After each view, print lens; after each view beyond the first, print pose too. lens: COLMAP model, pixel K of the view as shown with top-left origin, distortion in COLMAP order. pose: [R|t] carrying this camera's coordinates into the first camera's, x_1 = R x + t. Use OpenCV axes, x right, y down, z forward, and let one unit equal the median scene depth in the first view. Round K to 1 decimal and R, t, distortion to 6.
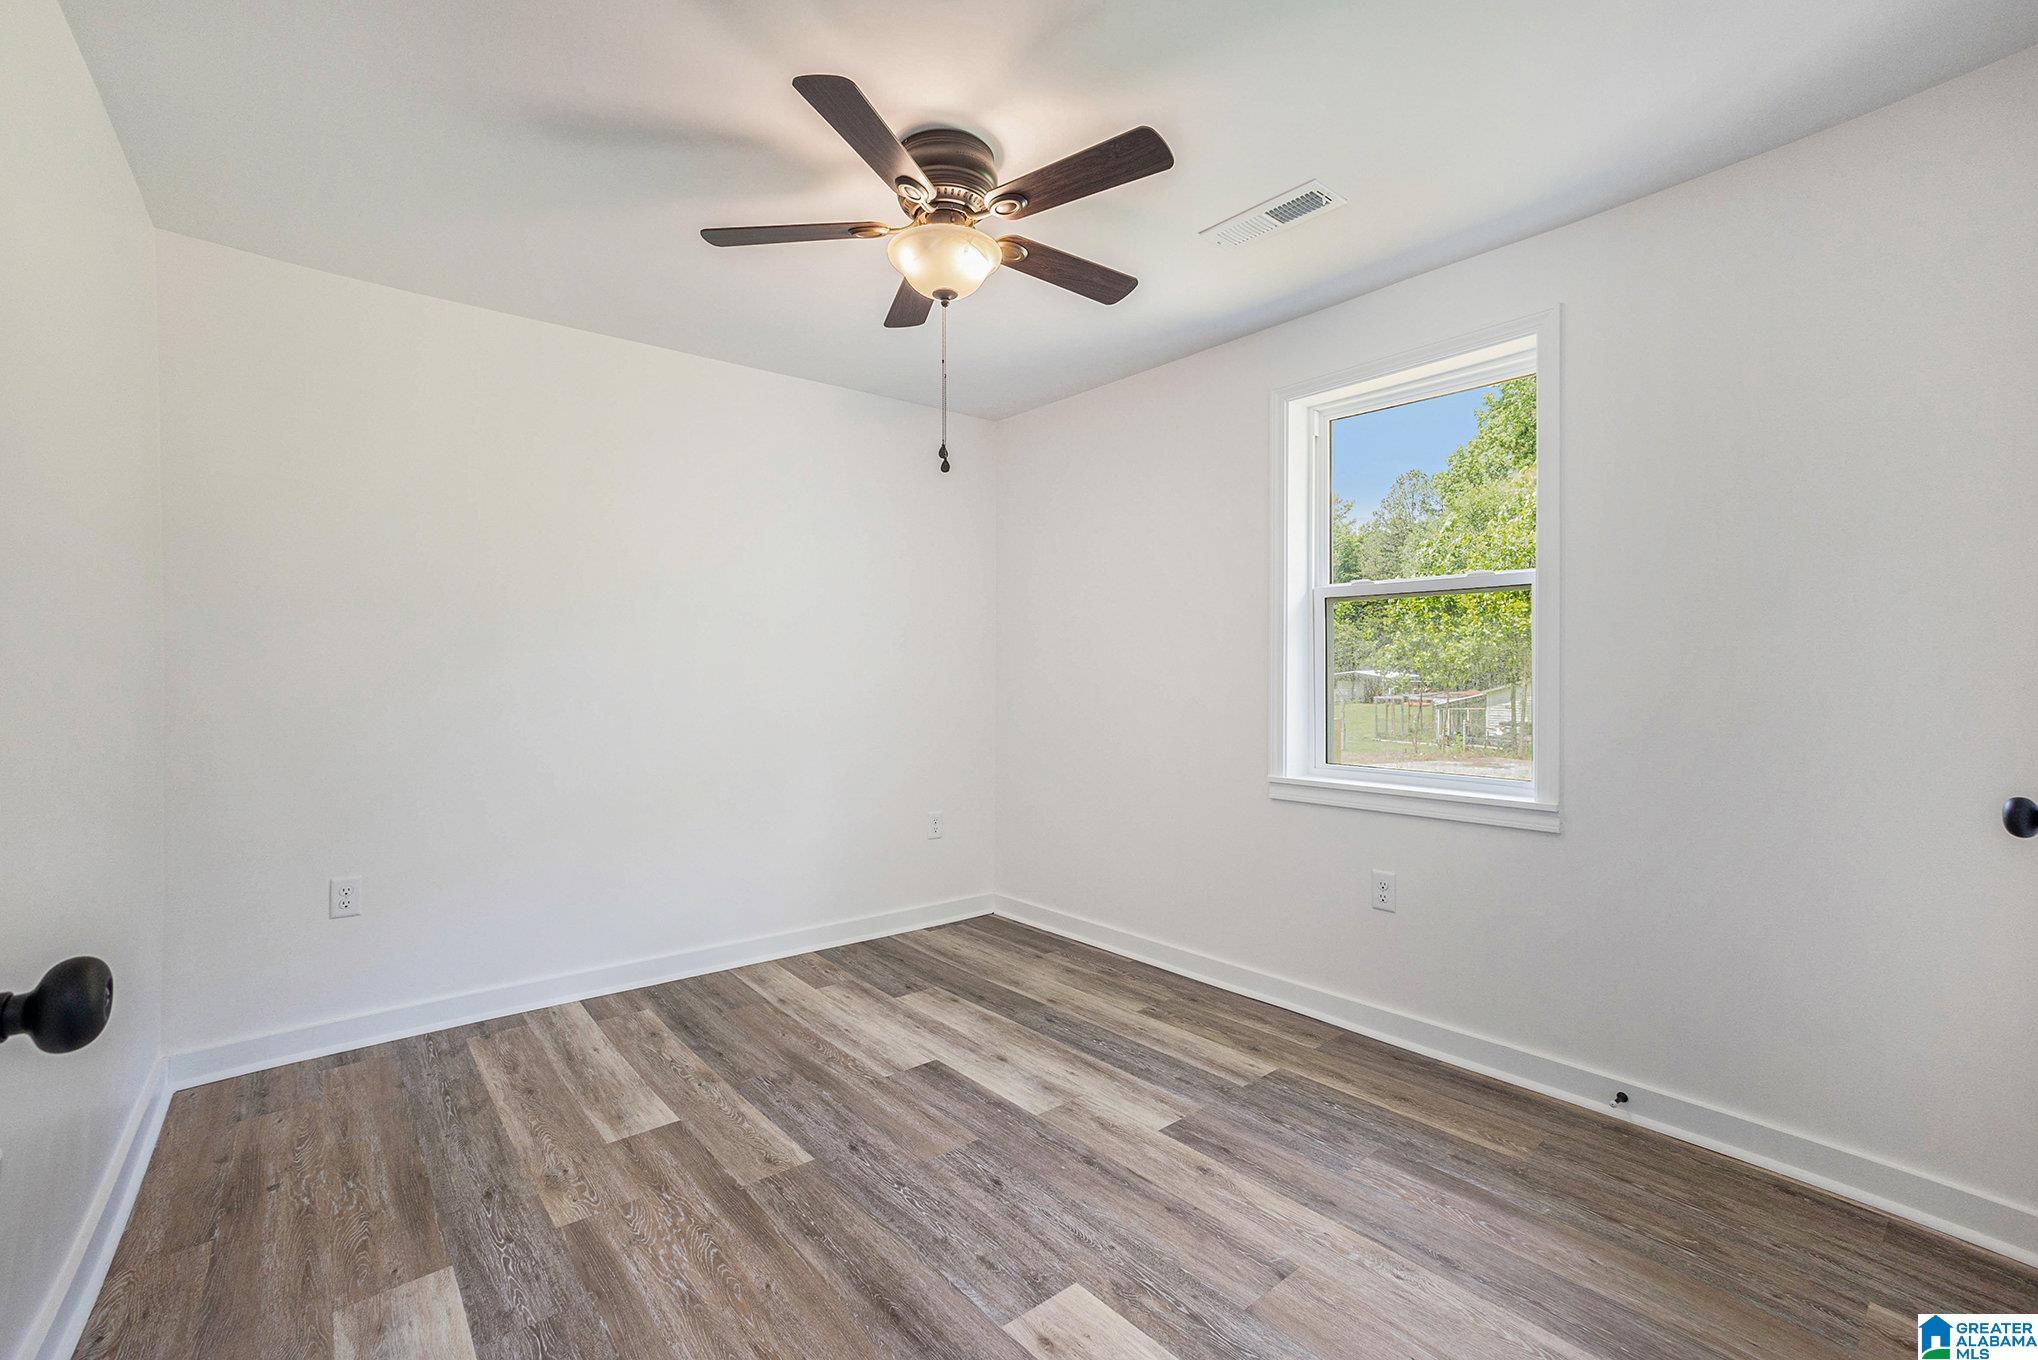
lens RADIAL K [[882.3, 0, 1016.0], [0, 882.3, 680.4], [0, 0, 1]] dist [0.002449, 0.000634]
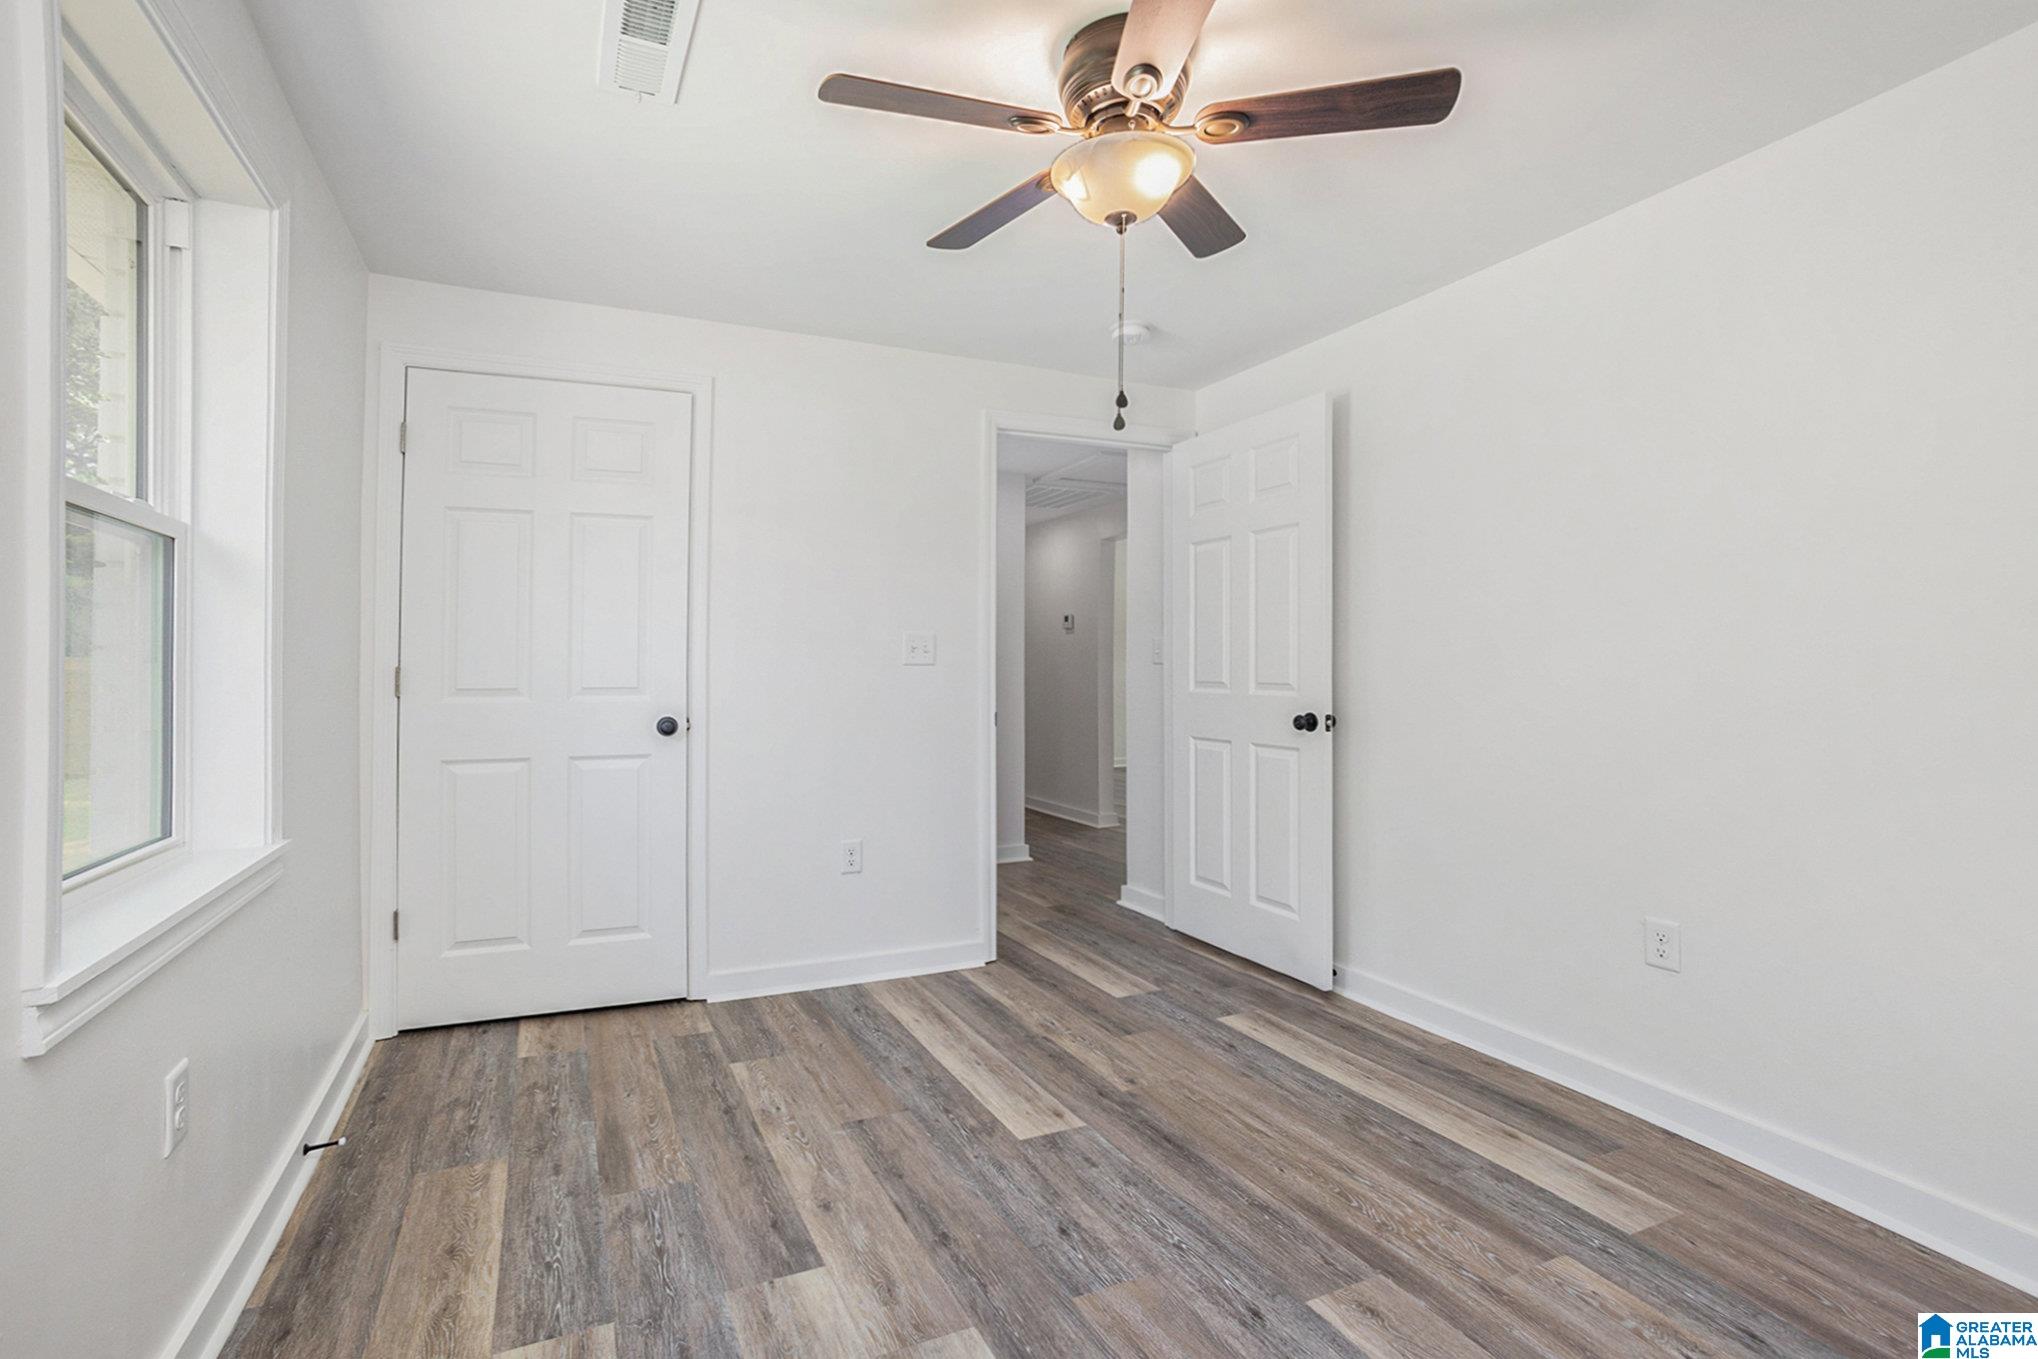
lens RADIAL K [[882.3, 0, 1020.2], [0, 882.3, 672.2], [0, 0, 1]] dist [0.002449, 0.000634]
pose [[-0.975537, 0.002776, 0.219818, -0.173315], [0.002563, 0.999996, -0.001255, 0.031733], [-0.219820, -0.000661, -0.975540, 1.881158]]
